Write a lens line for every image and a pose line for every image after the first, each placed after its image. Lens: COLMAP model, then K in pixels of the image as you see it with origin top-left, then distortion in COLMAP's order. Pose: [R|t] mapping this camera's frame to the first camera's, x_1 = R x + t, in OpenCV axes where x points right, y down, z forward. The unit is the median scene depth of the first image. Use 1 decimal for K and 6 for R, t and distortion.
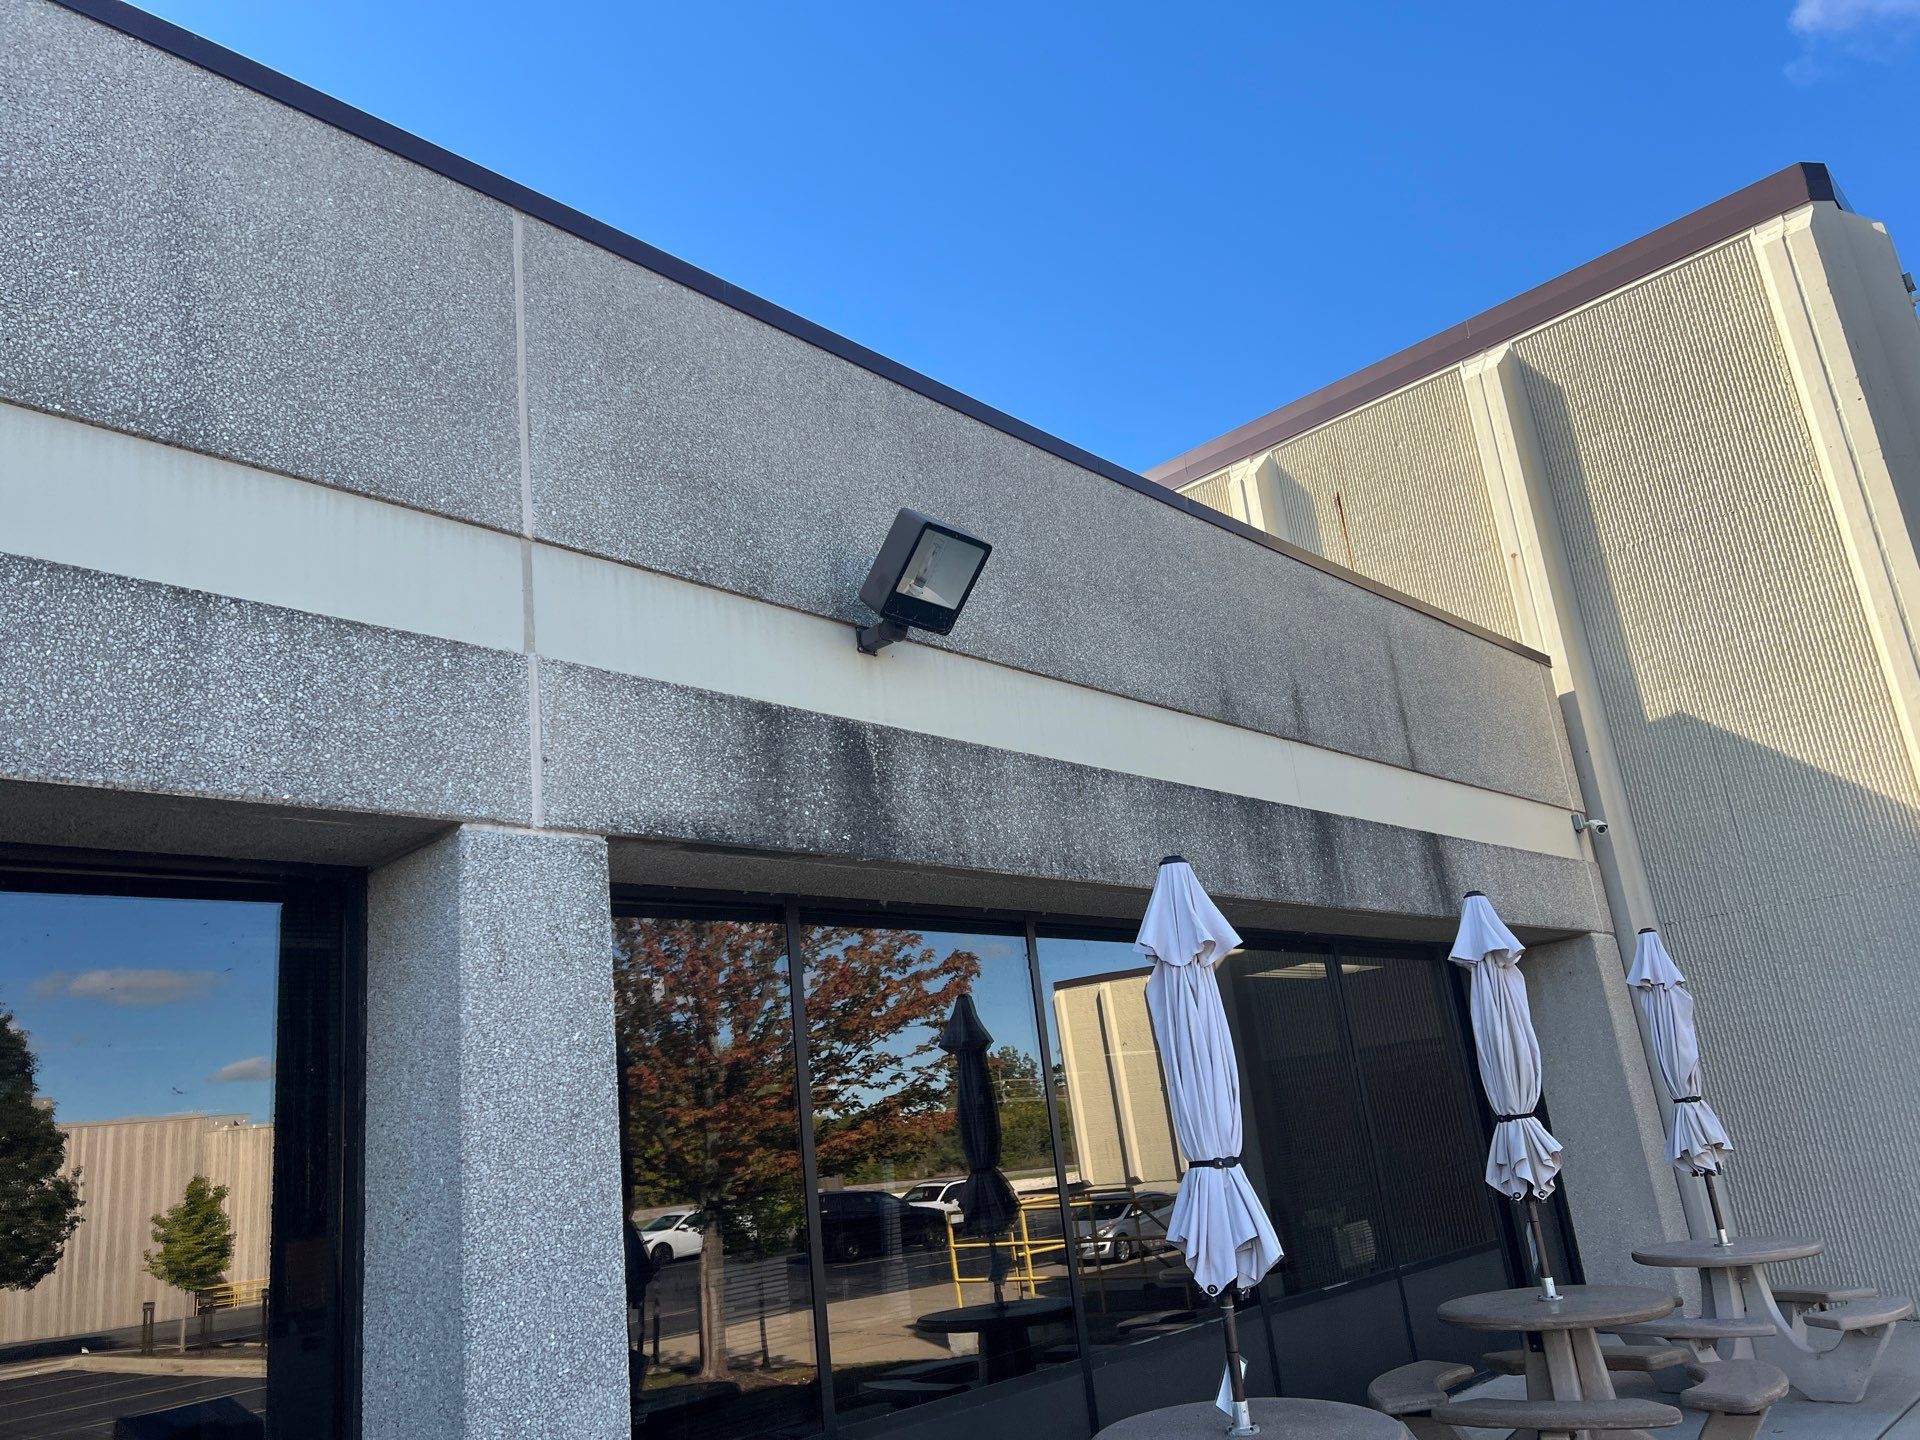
lens RADIAL K [[1470.9, 0, 968.4], [0, 1470.9, 716.2], [0, 0, 1]] dist [0.031724, 0.001032]
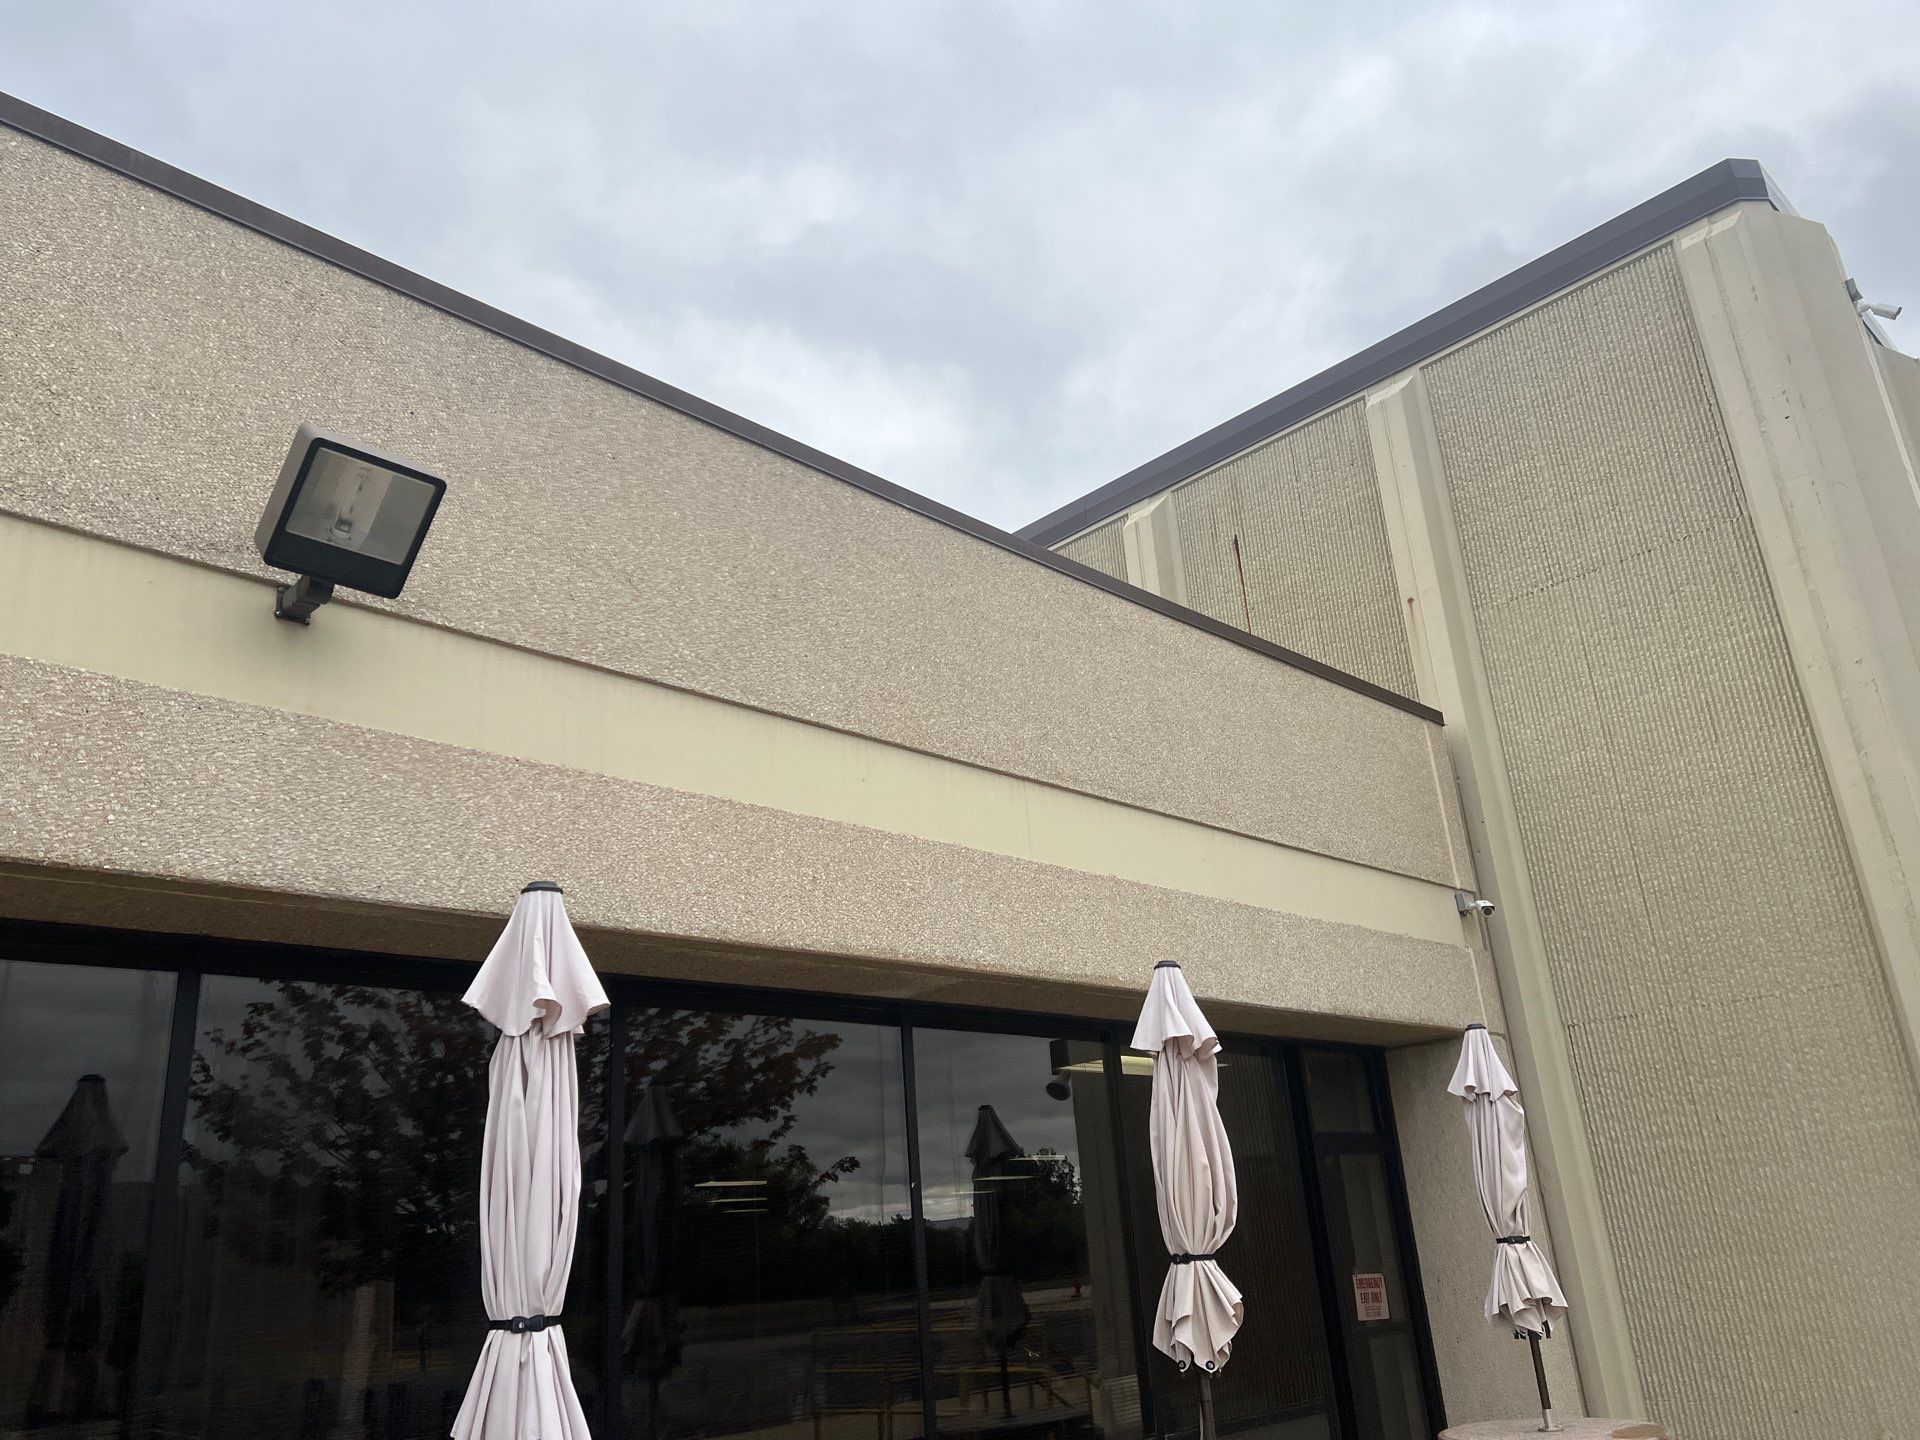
lens RADIAL K [[1470.9, 0, 951.1], [0, 1470.9, 722.8], [0, 0, 1]] dist [0.031724, 0.001032]
pose [[0.998434, 0.019555, -0.052406, 0.162433], [-0.022586, 0.998067, -0.057893, 0.024387], [0.051172, 0.058986, 0.996946, 0.126481]]
